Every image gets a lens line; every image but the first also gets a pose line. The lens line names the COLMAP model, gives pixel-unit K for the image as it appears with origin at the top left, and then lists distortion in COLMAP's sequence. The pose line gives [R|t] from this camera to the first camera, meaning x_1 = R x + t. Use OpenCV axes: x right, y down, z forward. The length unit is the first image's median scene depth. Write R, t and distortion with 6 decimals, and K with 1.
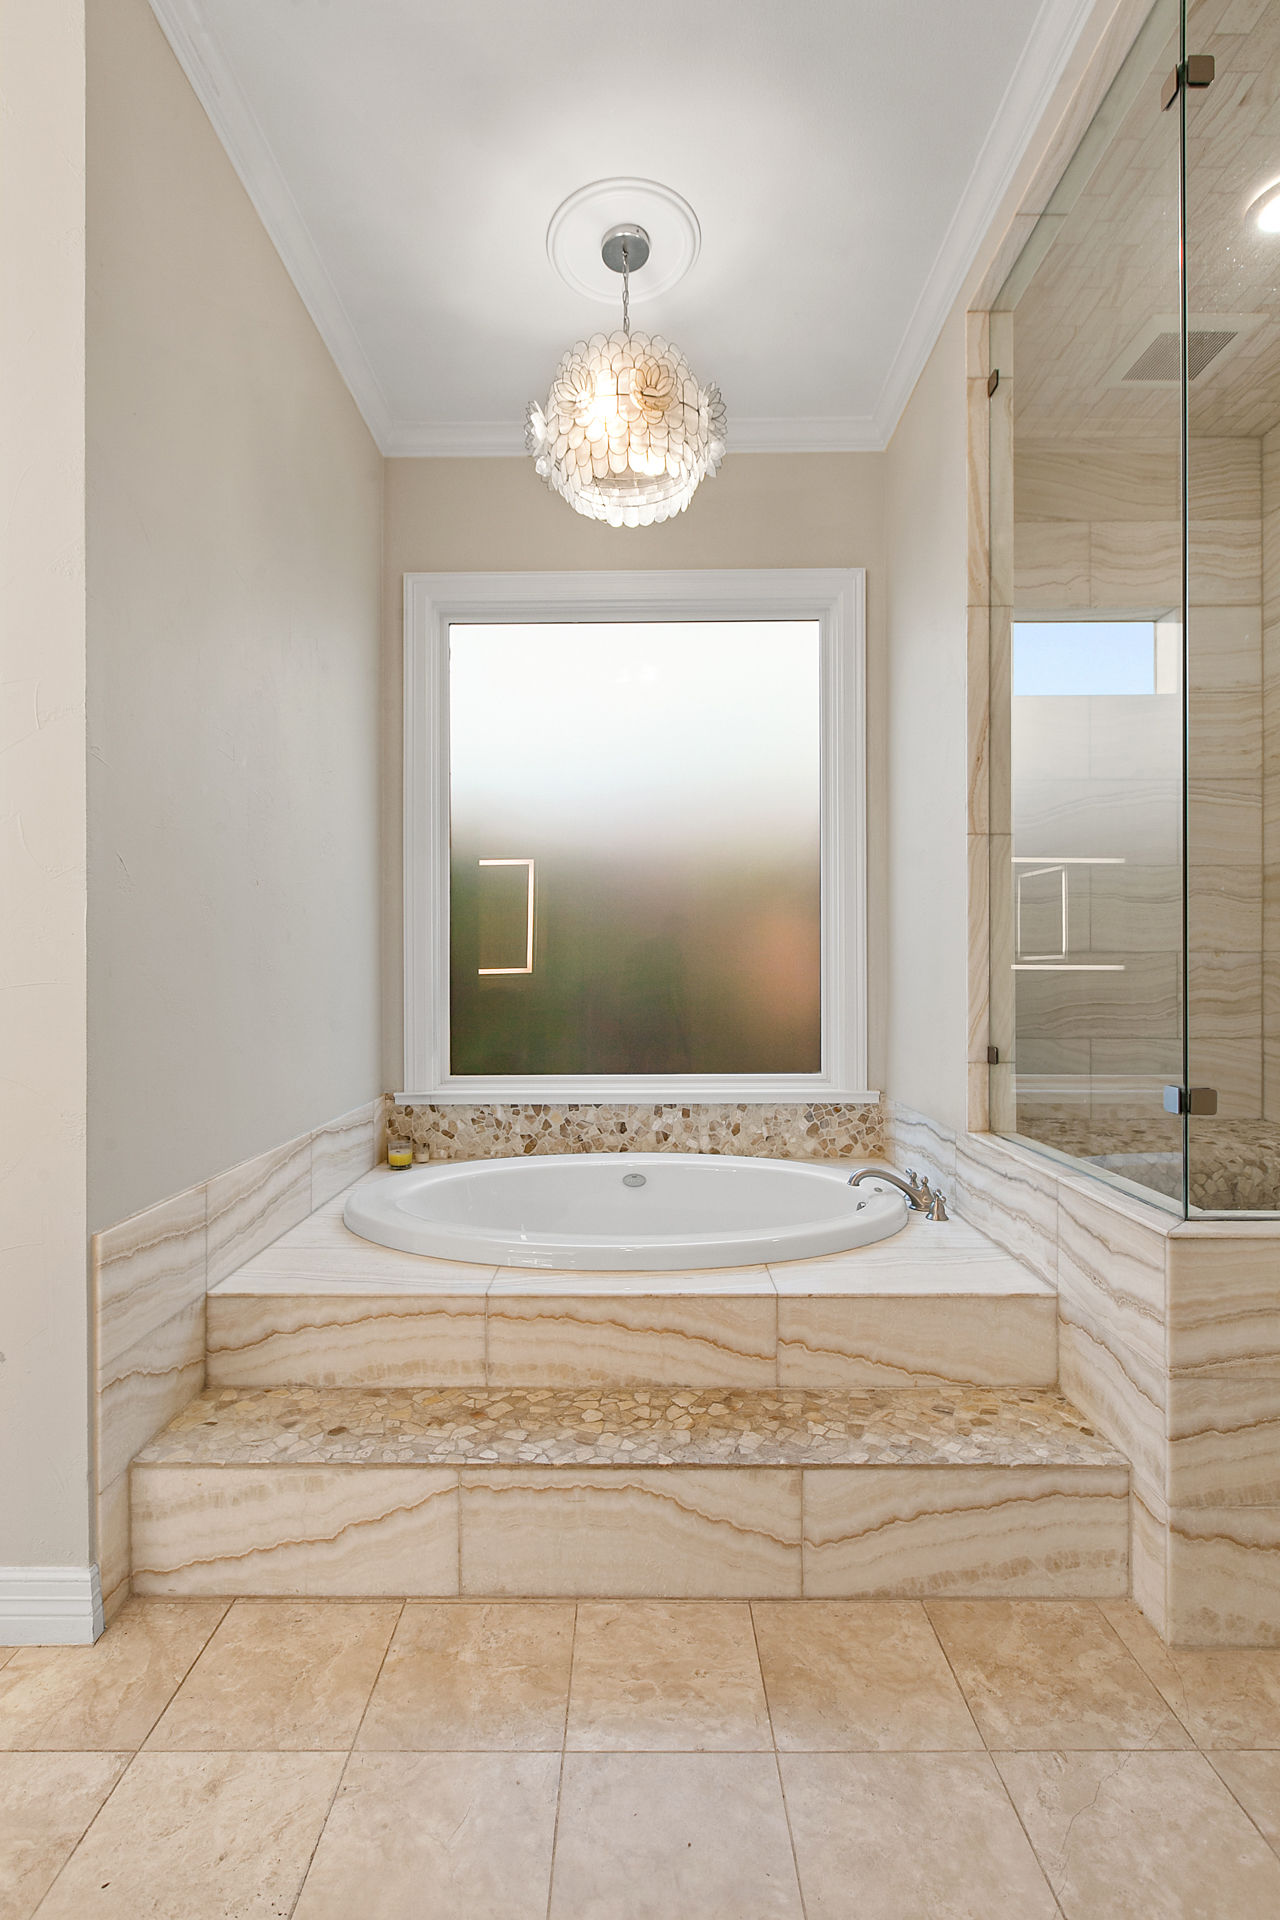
lens RADIAL K [[899.4, 0, 638.2], [0, 899.4, 972.5], [0, 0, 1]] dist [0.001301, -0.001989]
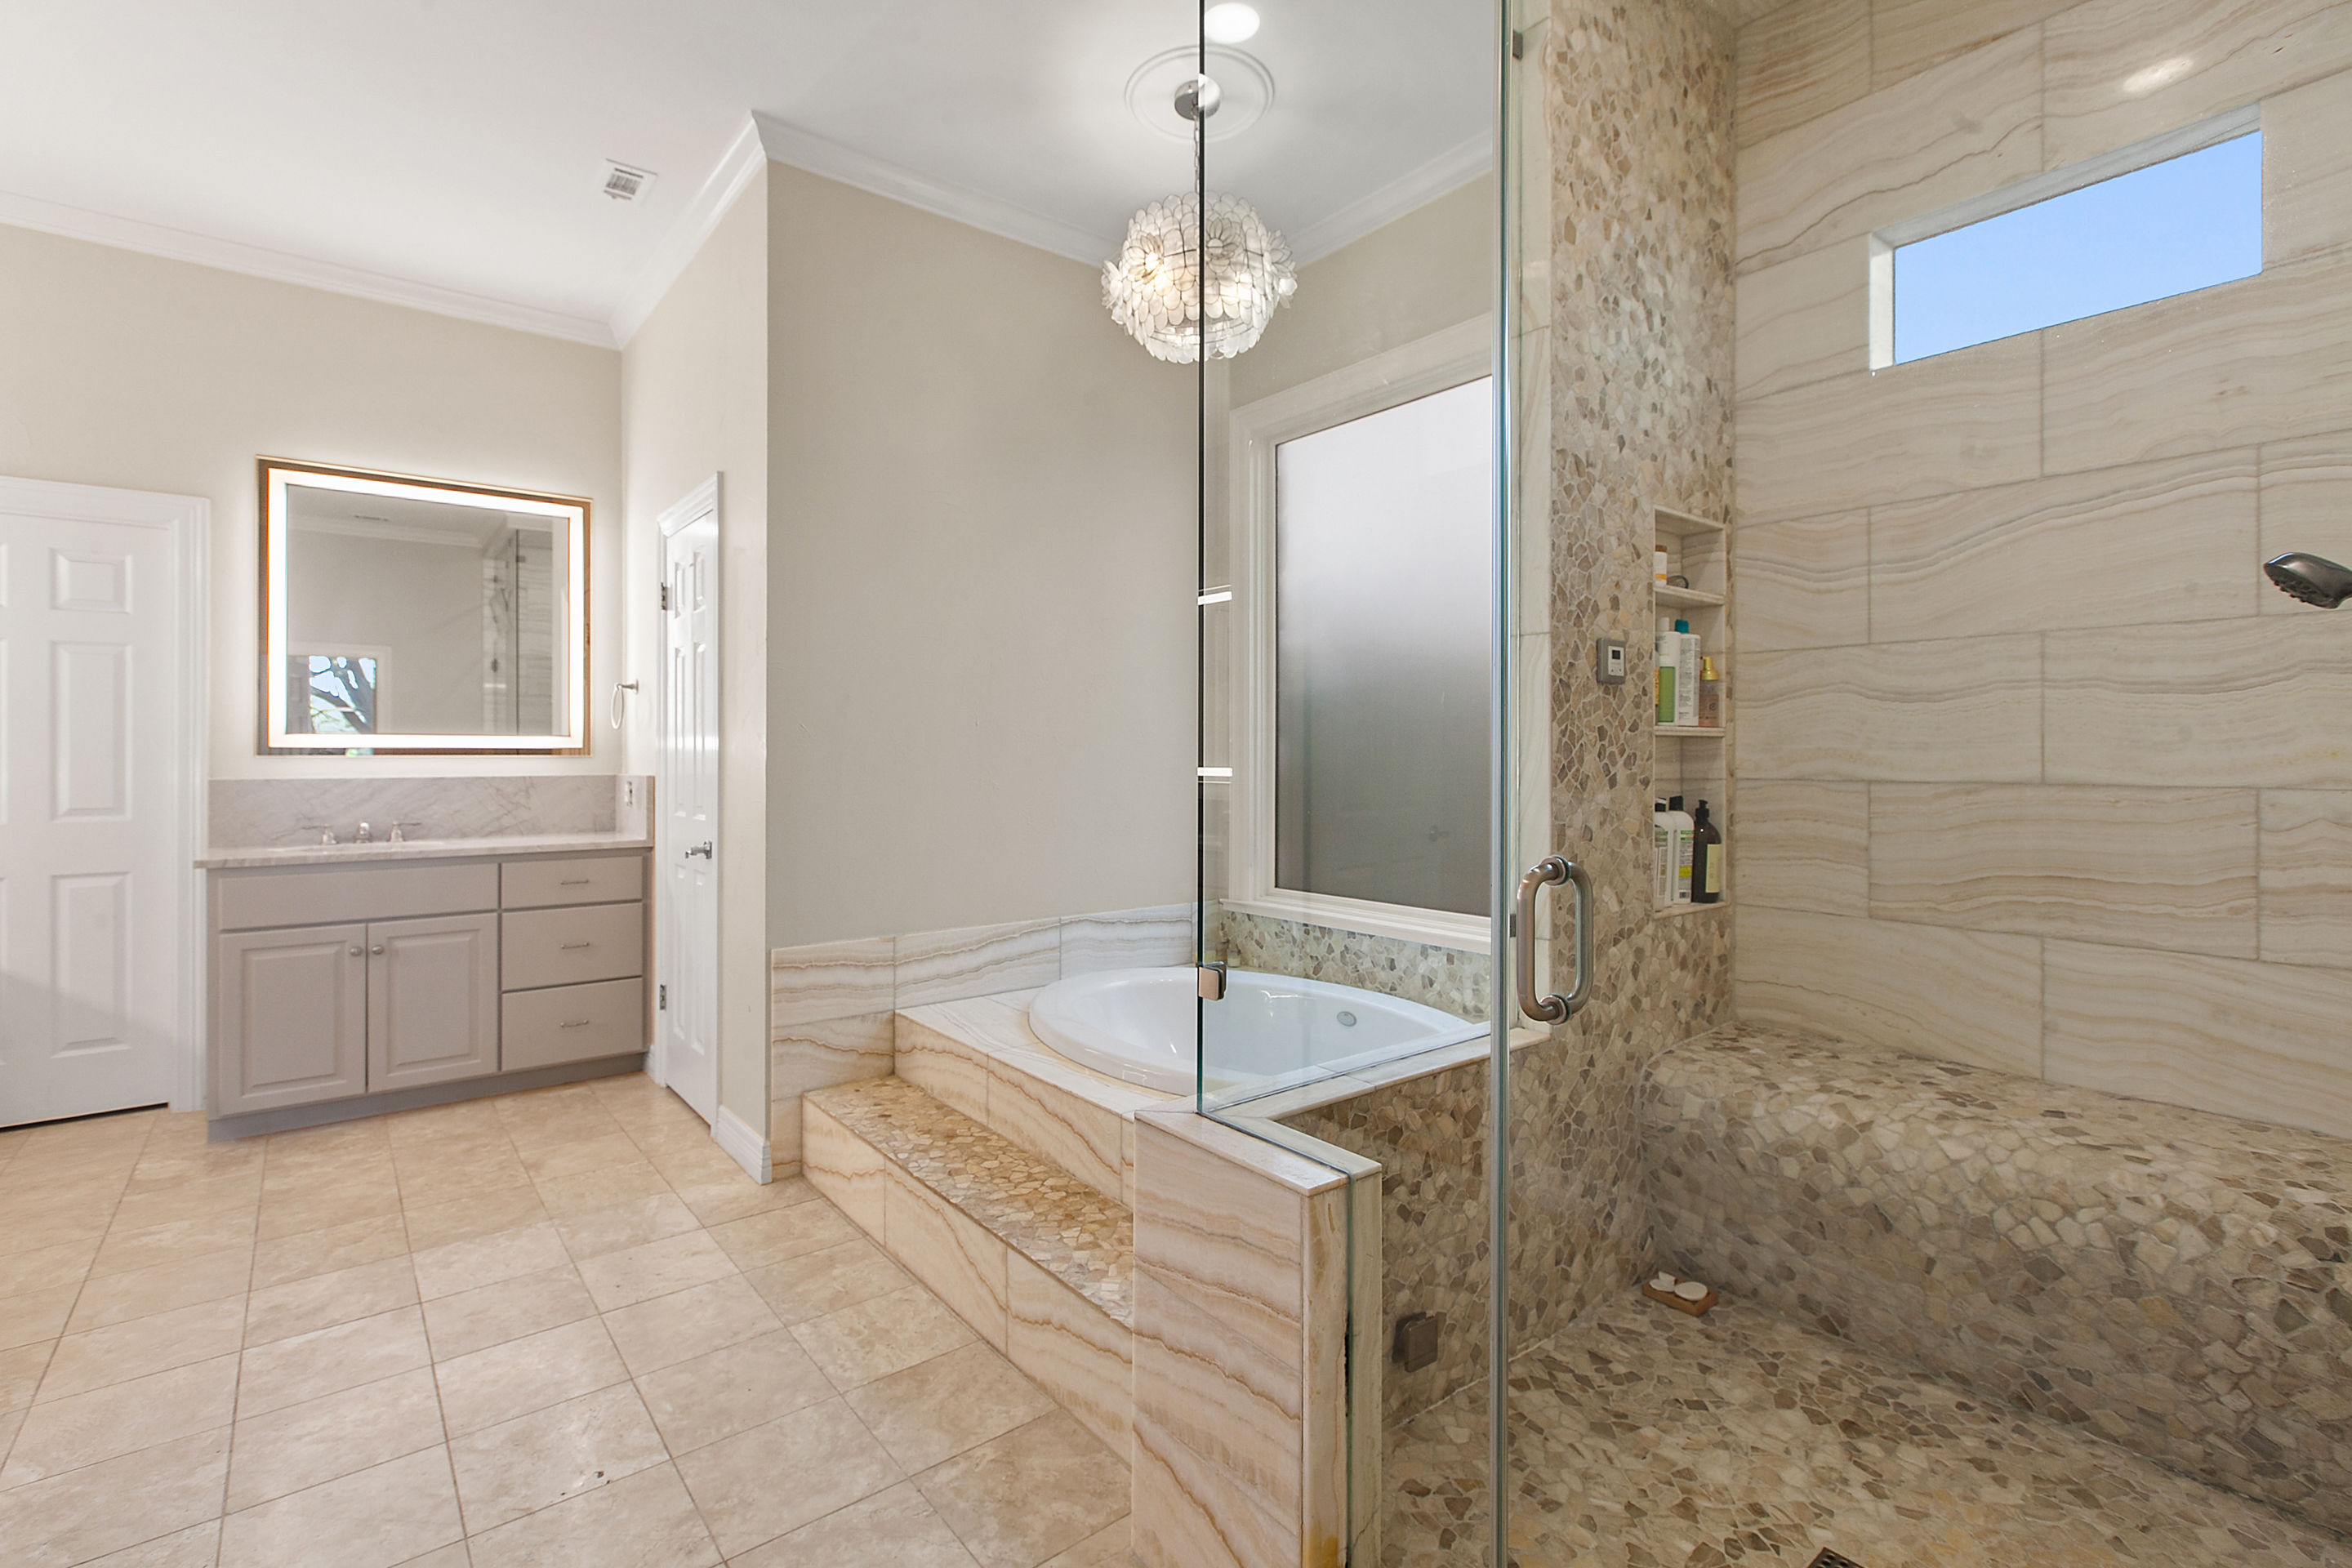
lens RADIAL K [[1070.1, 0, 1173.8], [0, 1070.1, 759.6], [0, 0, 1]] dist [0.000584, 0.000035]
pose [[0.625014, 0.007956, -0.780573, 1.171629], [-0.005755, 0.999968, 0.005585, -0.066117], [0.780592, 0.001001, 0.625040, 0.263950]]
